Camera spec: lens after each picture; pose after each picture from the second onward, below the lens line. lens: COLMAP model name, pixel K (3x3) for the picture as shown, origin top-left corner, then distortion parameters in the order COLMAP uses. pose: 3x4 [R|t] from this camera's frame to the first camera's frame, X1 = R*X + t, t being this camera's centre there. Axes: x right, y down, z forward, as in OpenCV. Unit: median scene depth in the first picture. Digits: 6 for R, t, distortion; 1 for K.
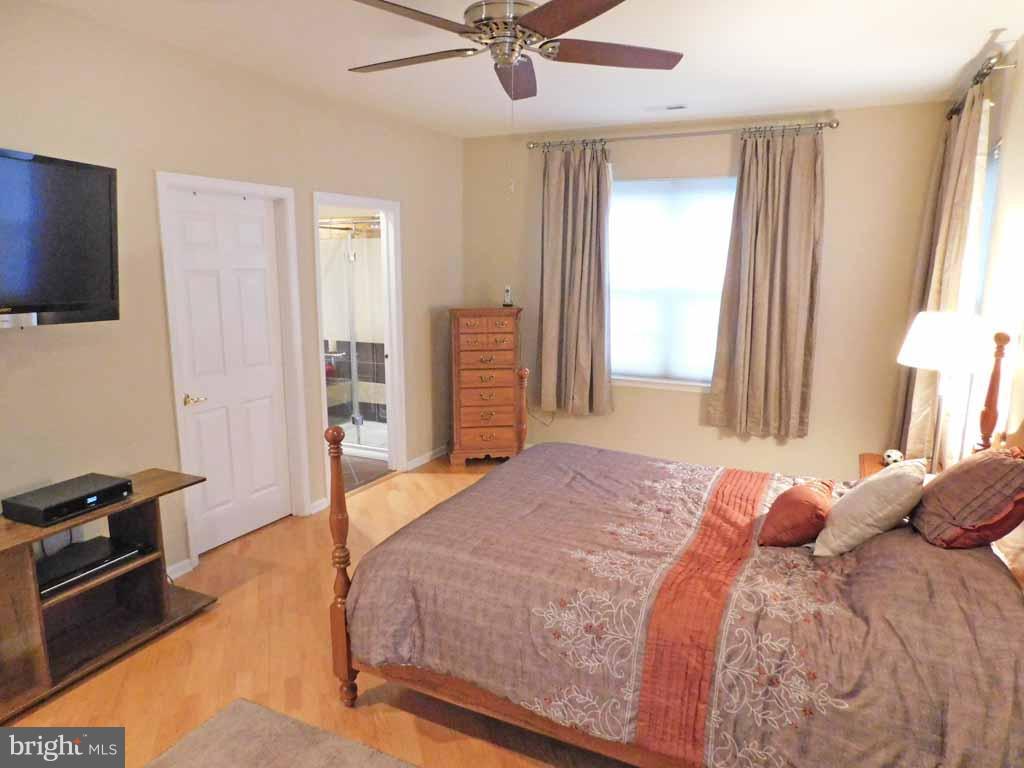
lens RADIAL K [[684.2, 0, 509.9], [0, 684.2, 383.0], [0, 0, 1]] dist [-0.062844, 0.054034]
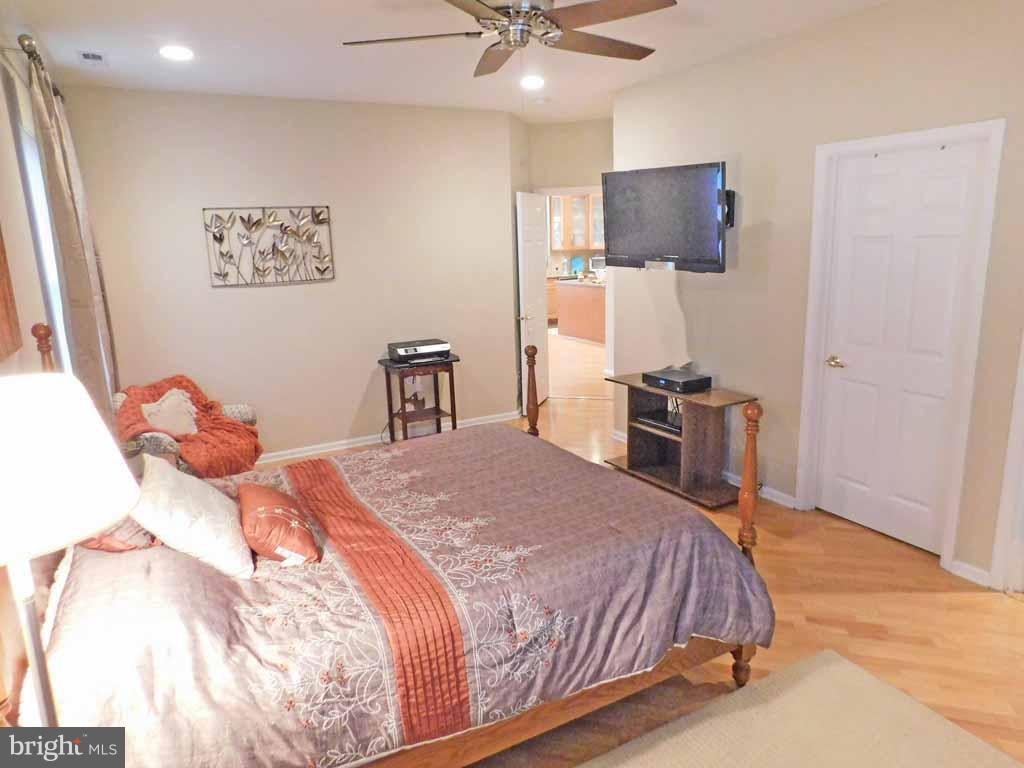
lens RADIAL K [[684.2, 0, 509.9], [0, 684.2, 383.0], [0, 0, 1]] dist [-0.062844, 0.054034]
pose [[-0.572899, 0.199807, -0.794899, 0.892839], [-0.108930, 0.942667, 0.315458, -0.303112], [0.812355, 0.267313, -0.518288, 1.591976]]
